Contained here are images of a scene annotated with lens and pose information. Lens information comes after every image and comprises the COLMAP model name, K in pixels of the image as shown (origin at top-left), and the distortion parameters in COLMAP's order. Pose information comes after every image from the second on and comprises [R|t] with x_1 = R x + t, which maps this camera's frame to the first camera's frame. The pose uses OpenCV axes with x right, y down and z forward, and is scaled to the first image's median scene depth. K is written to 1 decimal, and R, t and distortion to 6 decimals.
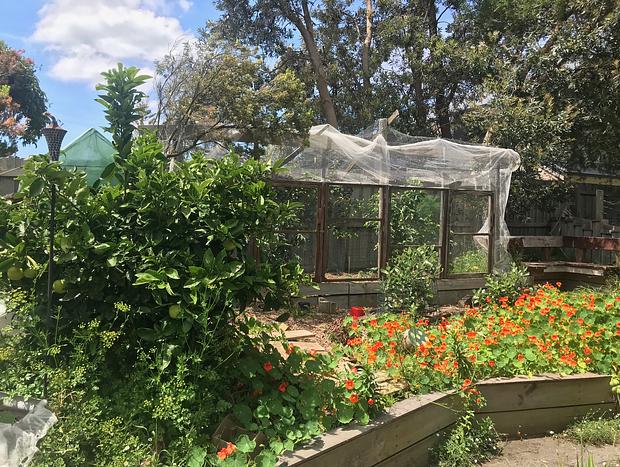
lens RADIAL K [[504.2, 0, 310.6], [0, 504.2, 220.1], [0, 0, 1]] dist [0.065725, -0.102598]
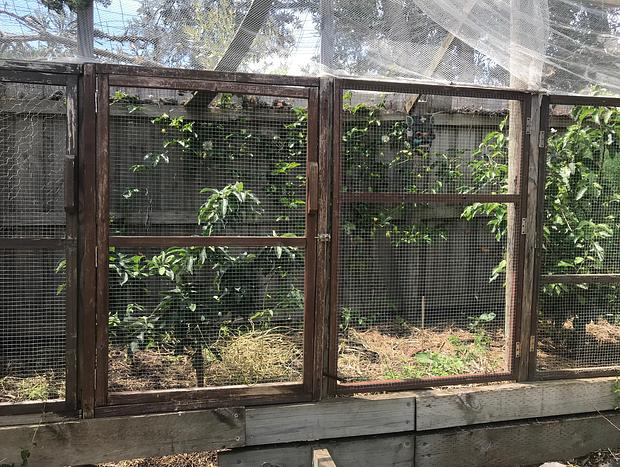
lens RADIAL K [[504.2, 0, 310.6], [0, 504.2, 220.1], [0, 0, 1]] dist [0.065725, -0.102598]
pose [[0.983343, -0.008947, -0.181539, 0.066963], [0.013127, 0.999675, 0.021838, 0.004451], [0.181284, -0.023857, 0.983141, 0.639690]]
